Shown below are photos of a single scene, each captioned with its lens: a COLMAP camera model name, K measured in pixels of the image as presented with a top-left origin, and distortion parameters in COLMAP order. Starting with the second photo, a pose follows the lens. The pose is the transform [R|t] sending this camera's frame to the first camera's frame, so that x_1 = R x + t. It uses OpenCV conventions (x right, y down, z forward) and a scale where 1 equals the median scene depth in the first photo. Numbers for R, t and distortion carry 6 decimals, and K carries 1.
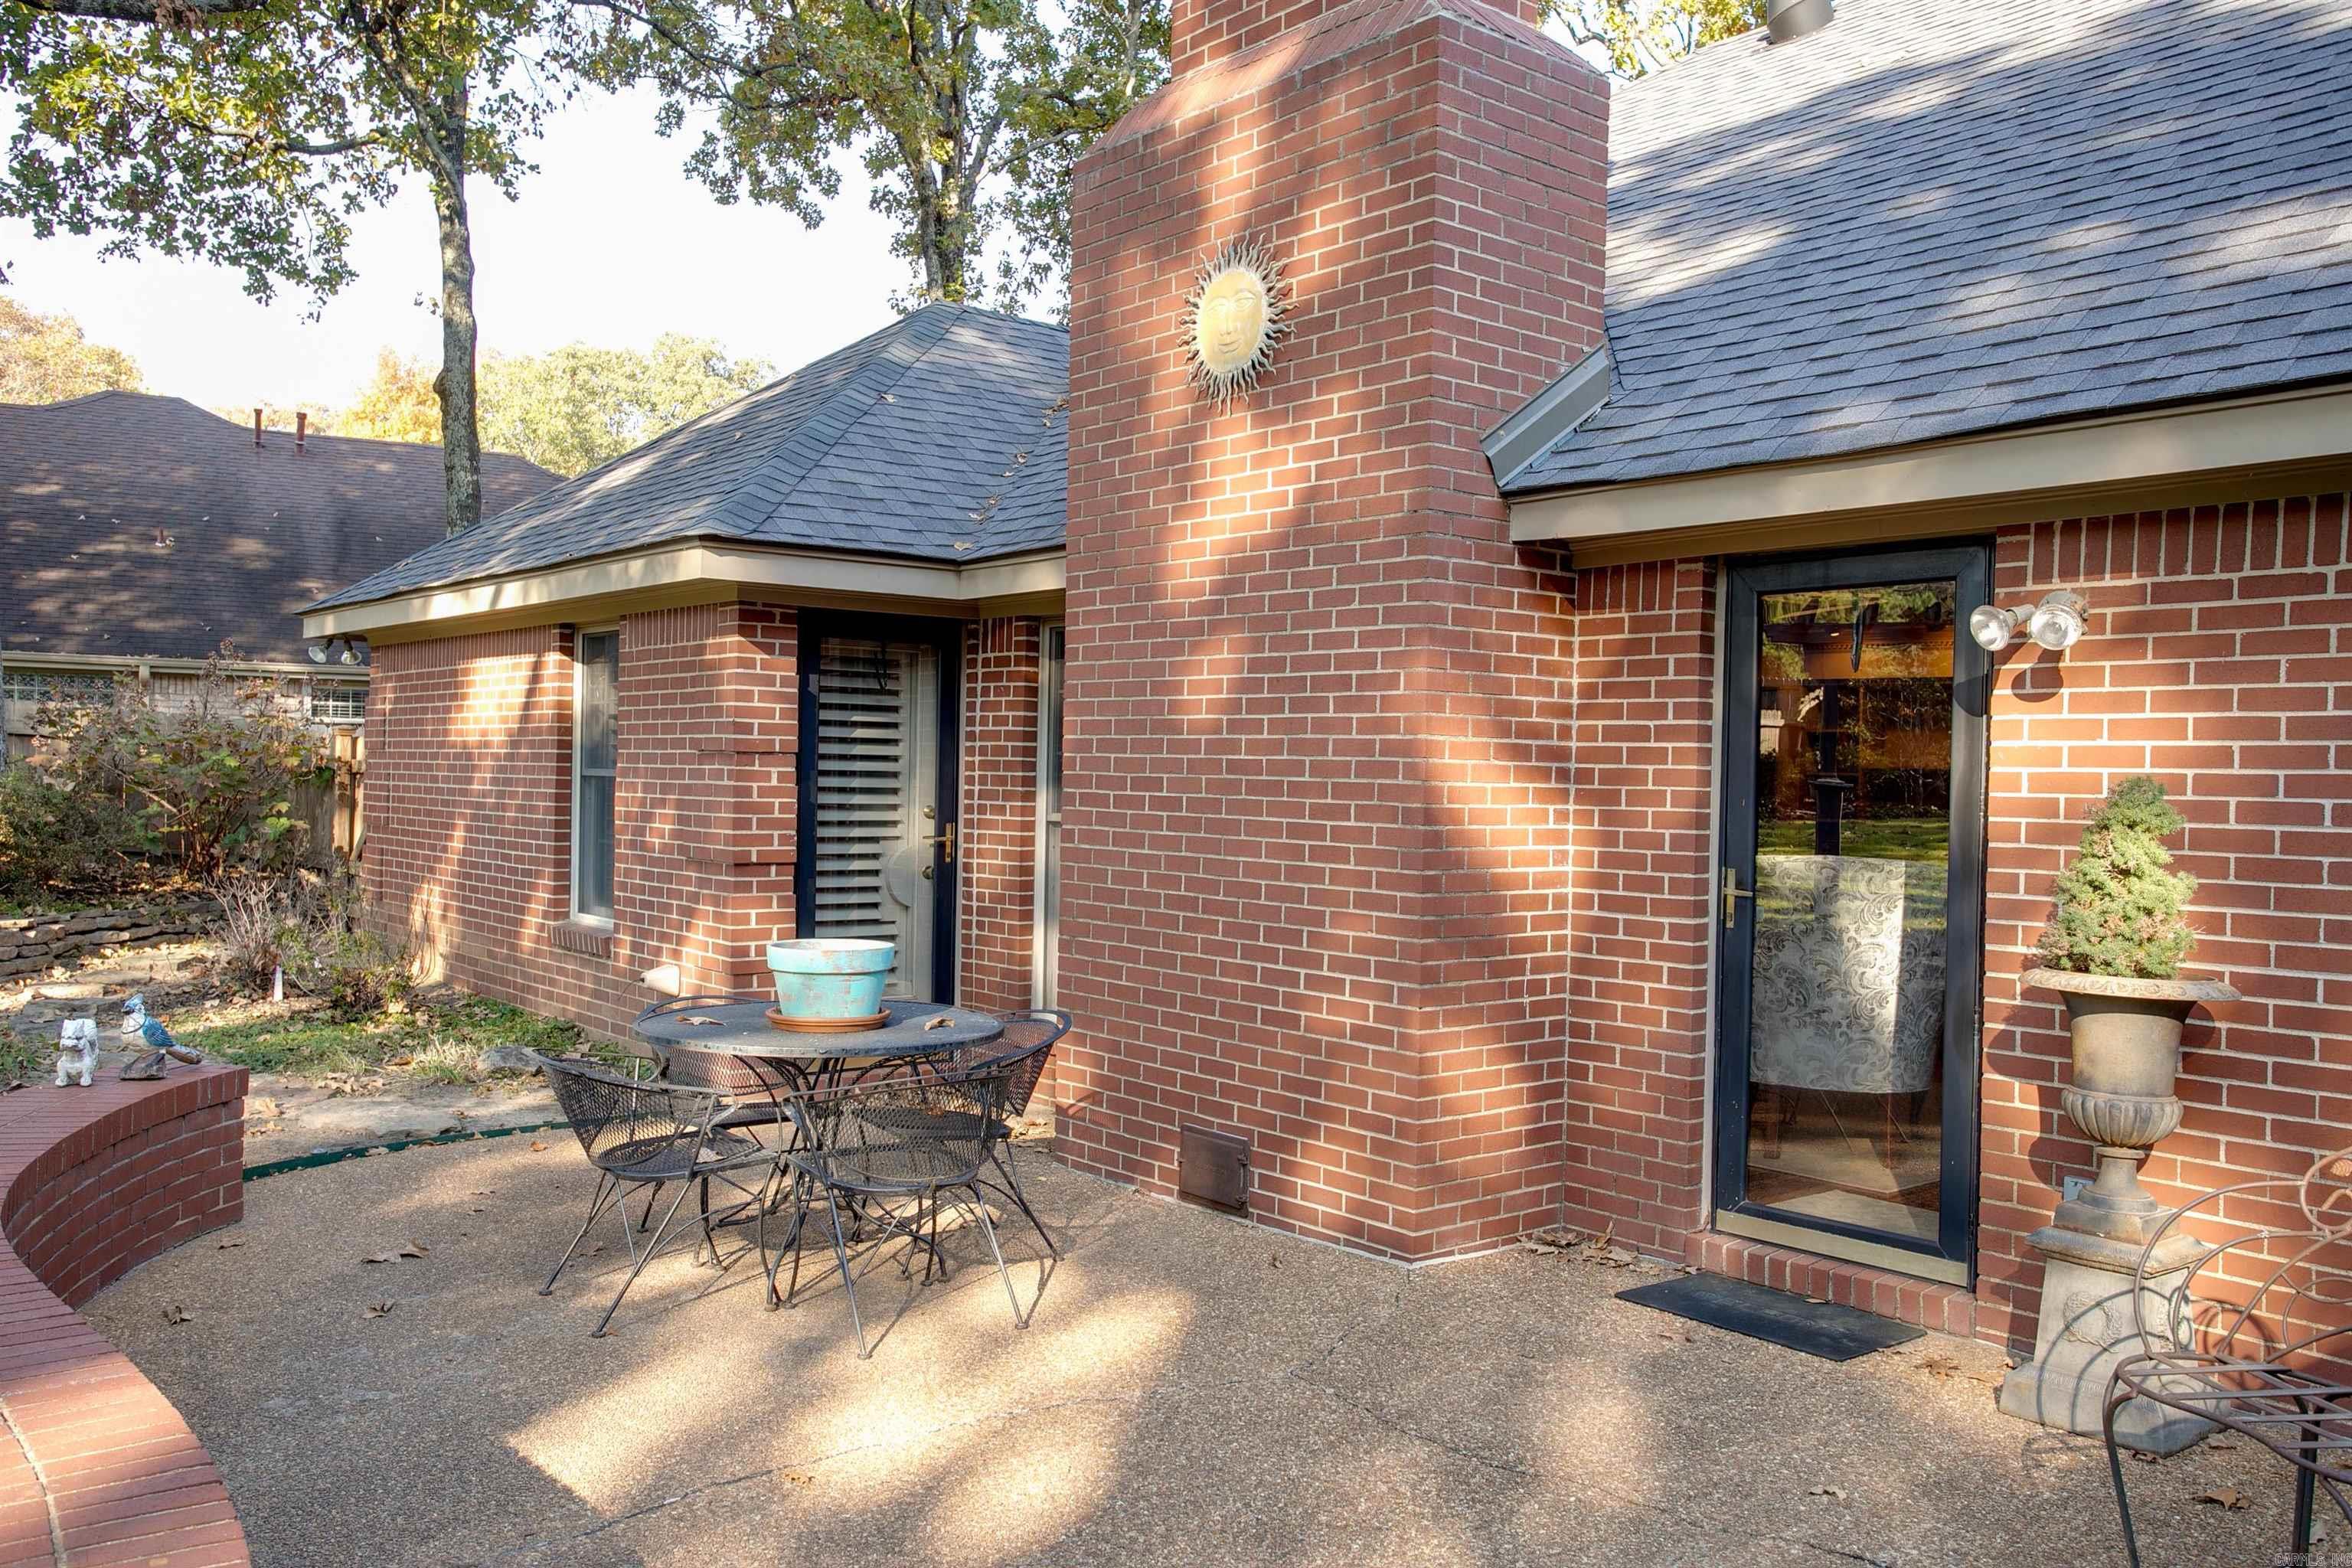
lens RADIAL K [[1891.7, 0, 1171.6], [0, 1891.7, 788.3], [0, 0, 1]] dist [-0.008352, 0.040167]
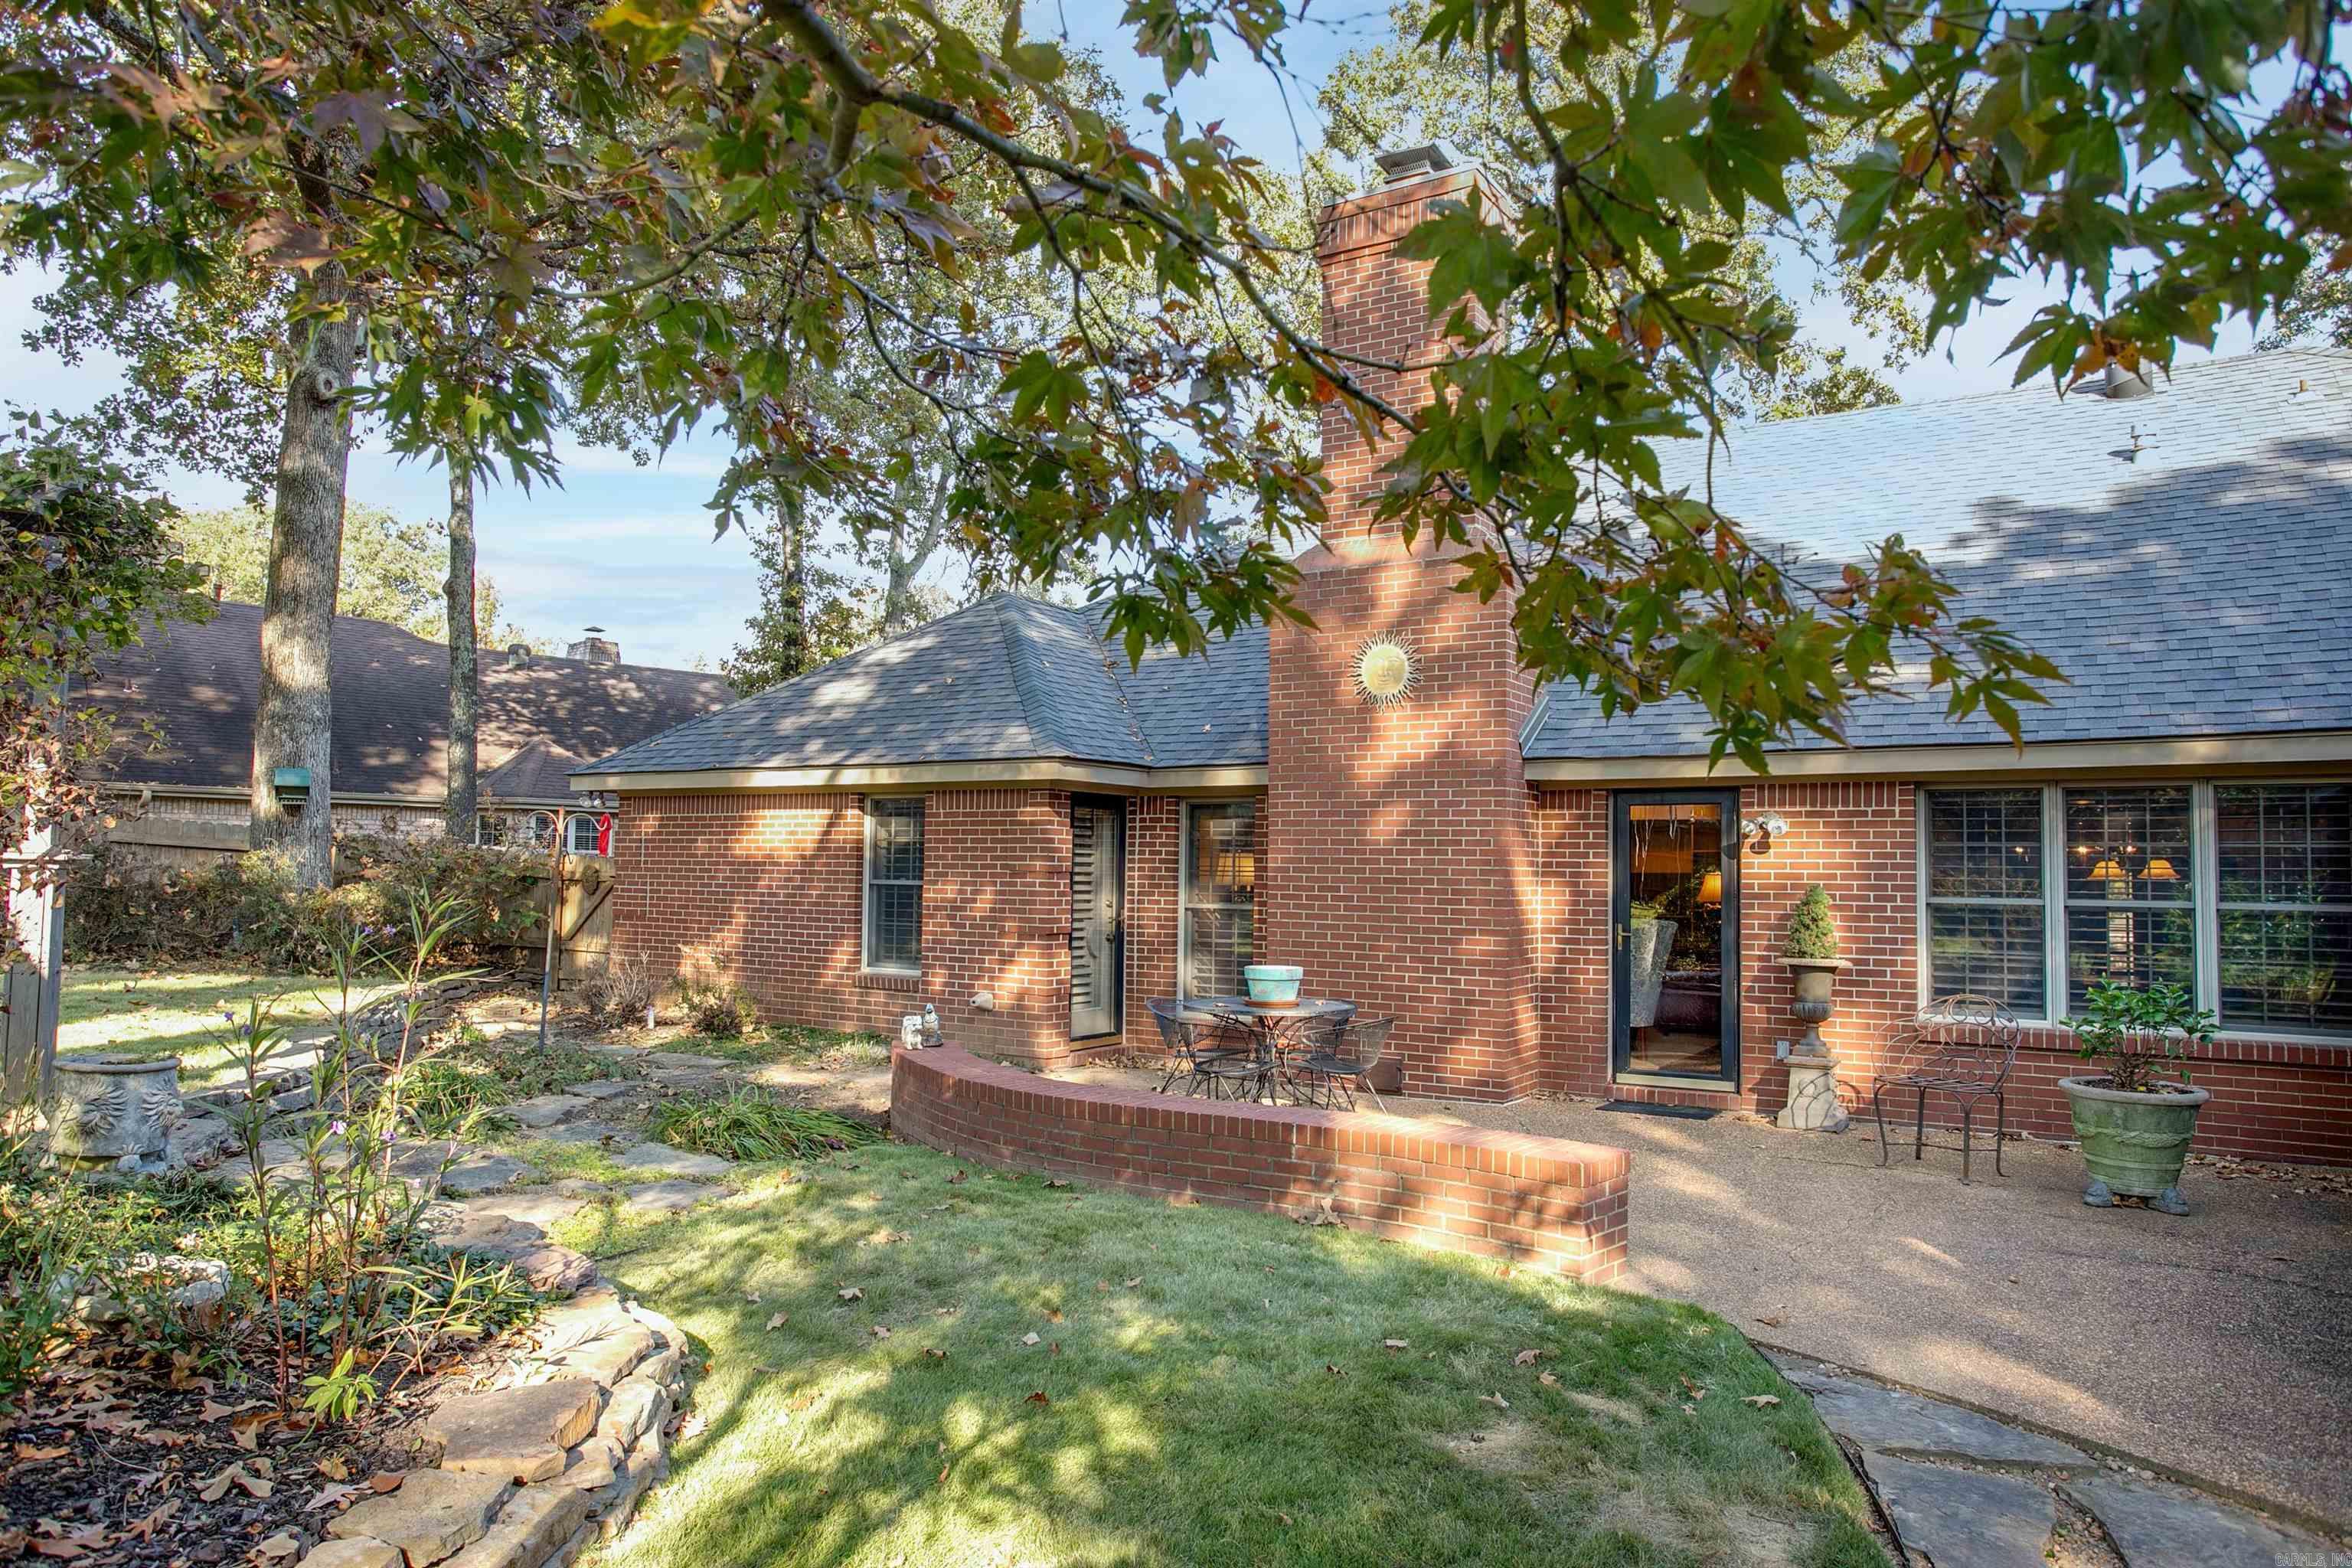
lens RADIAL K [[1539.1, 0, 1156.2], [0, 1539.1, 781.9], [0, 0, 1]] dist [-0.050067, 0.041218]
pose [[0.950570, 0.011932, 0.310280, -0.759715], [0.006893, 0.998204, -0.059503, -0.021299], [-0.310433, 0.058700, 0.948781, -0.559164]]
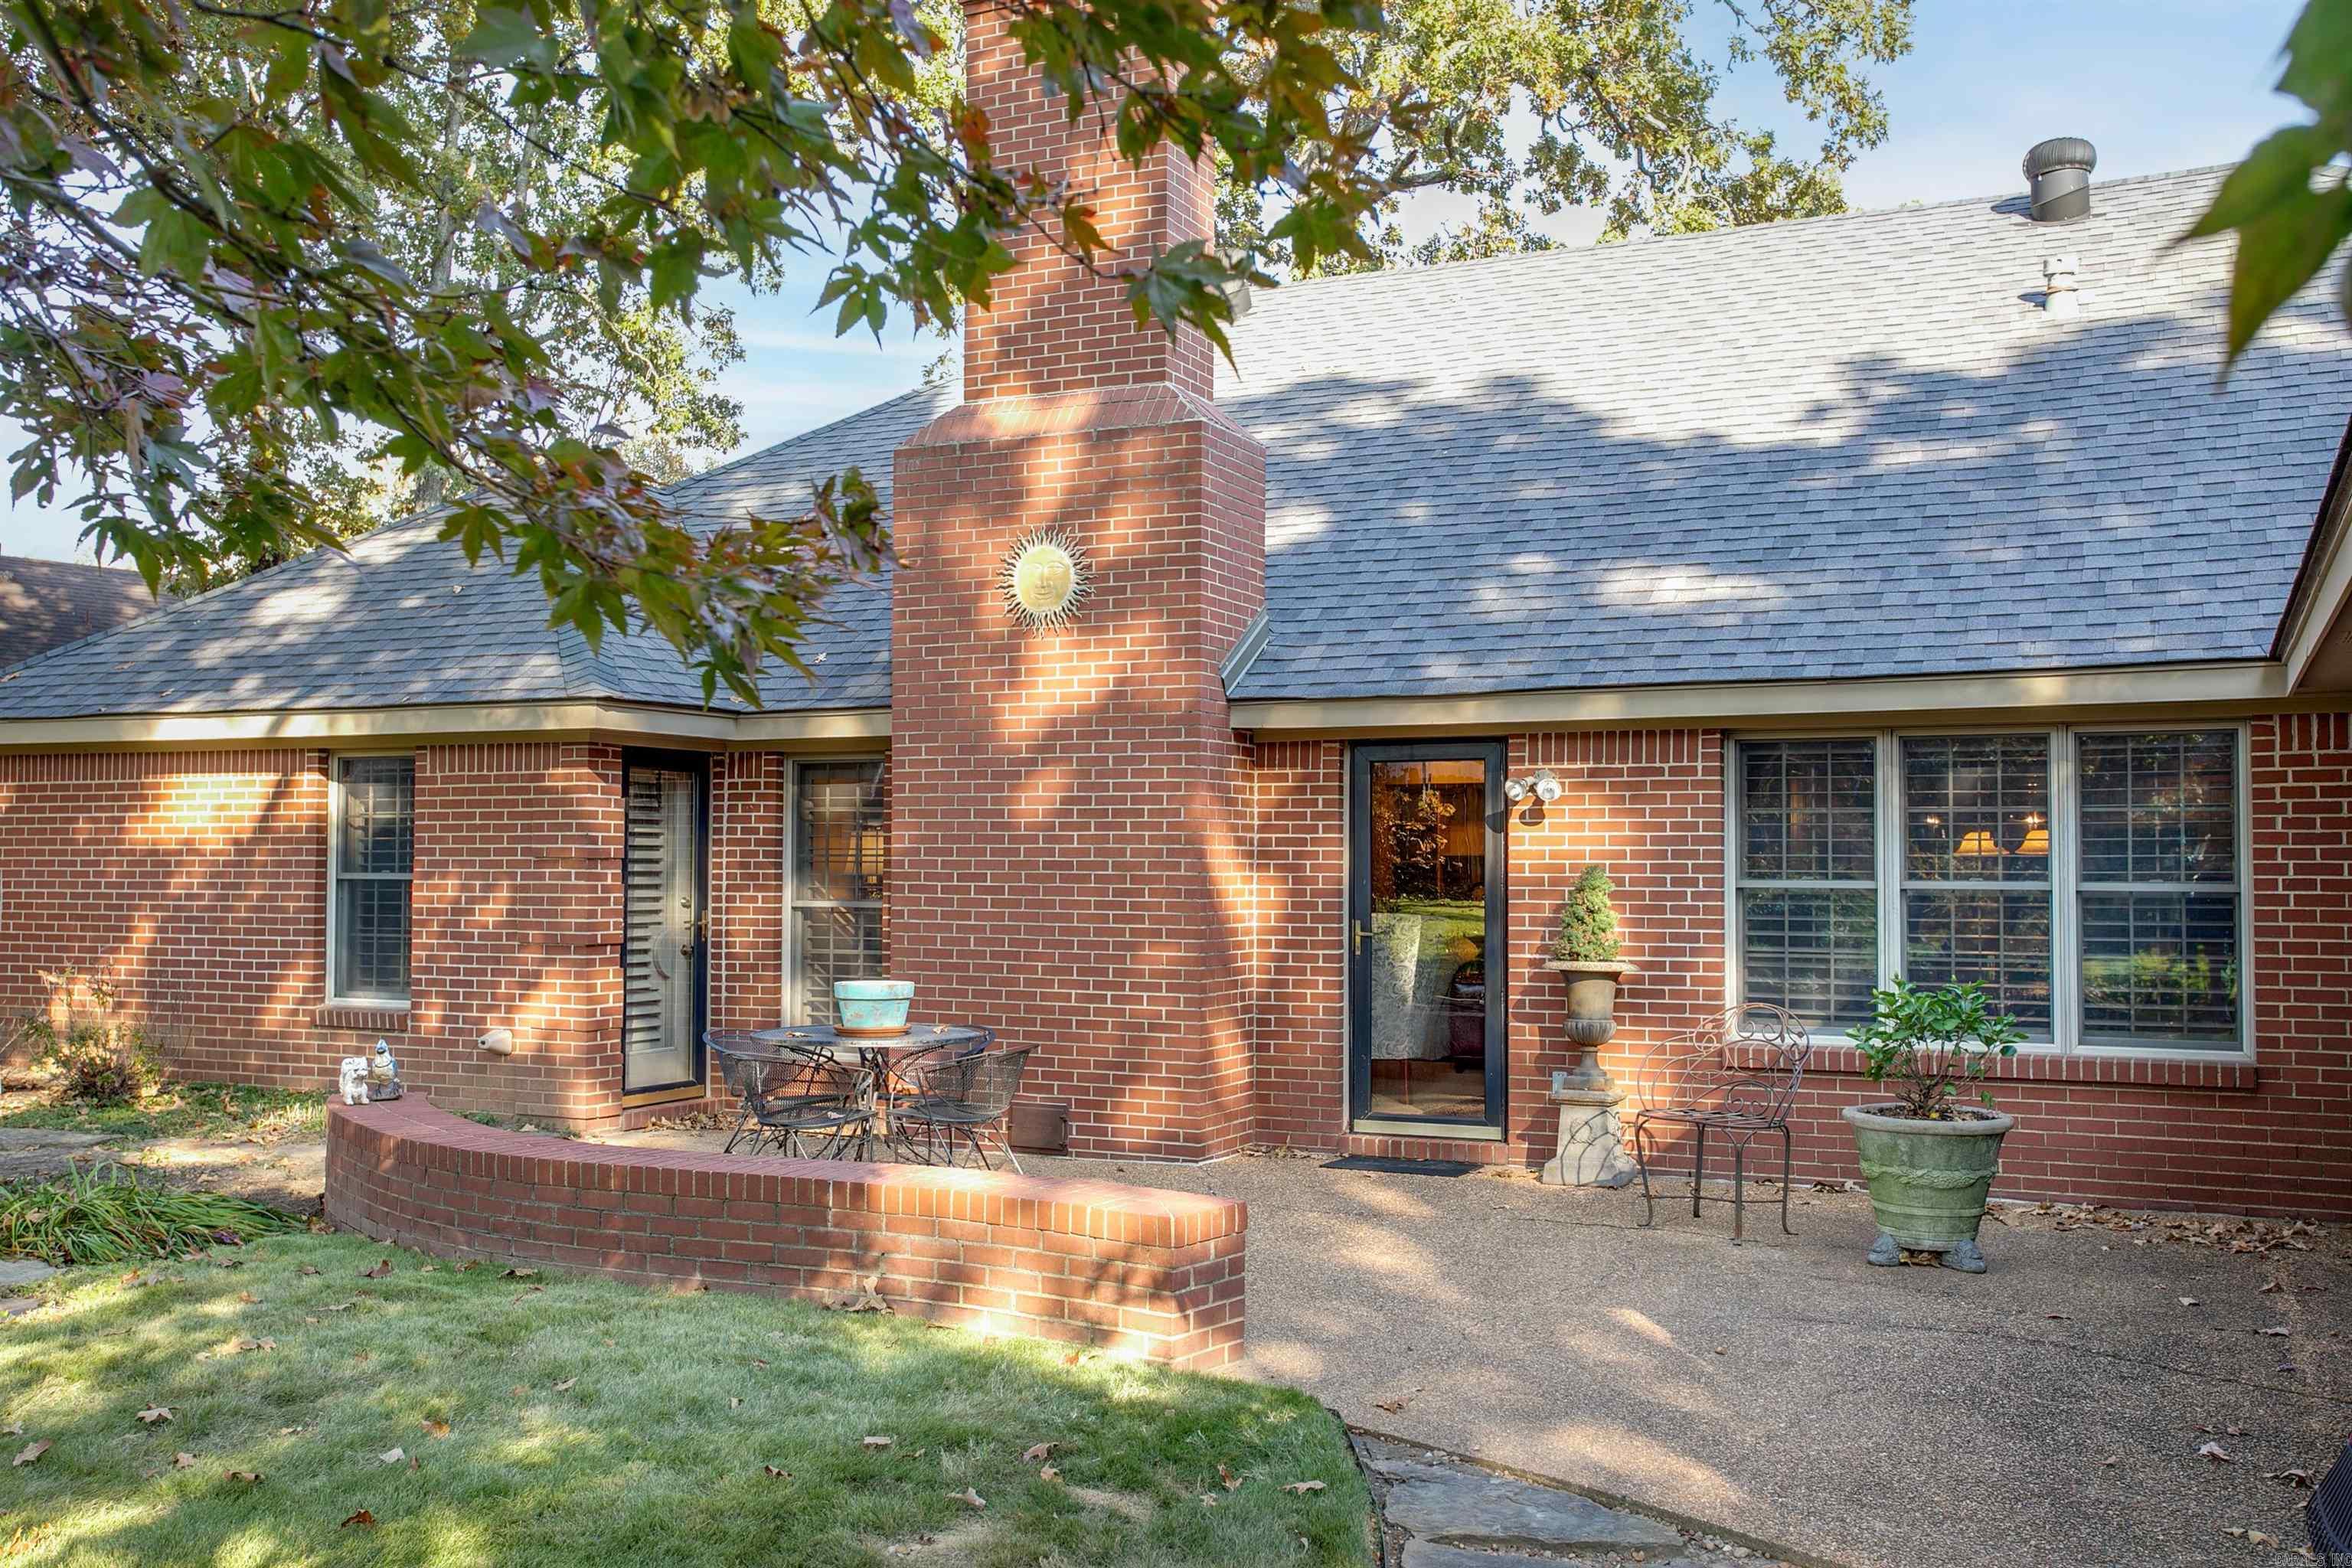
lens RADIAL K [[2230.9, 0, 1175.4], [0, 2230.9, 777.3], [0, 0, 1]] dist [0.023687, 0.000000]
pose [[0.901927, 0.001213, 0.431887, -0.680230], [0.017081, 0.999113, -0.038477, -0.011559], [-0.431551, 0.042080, 0.901107, -0.713290]]
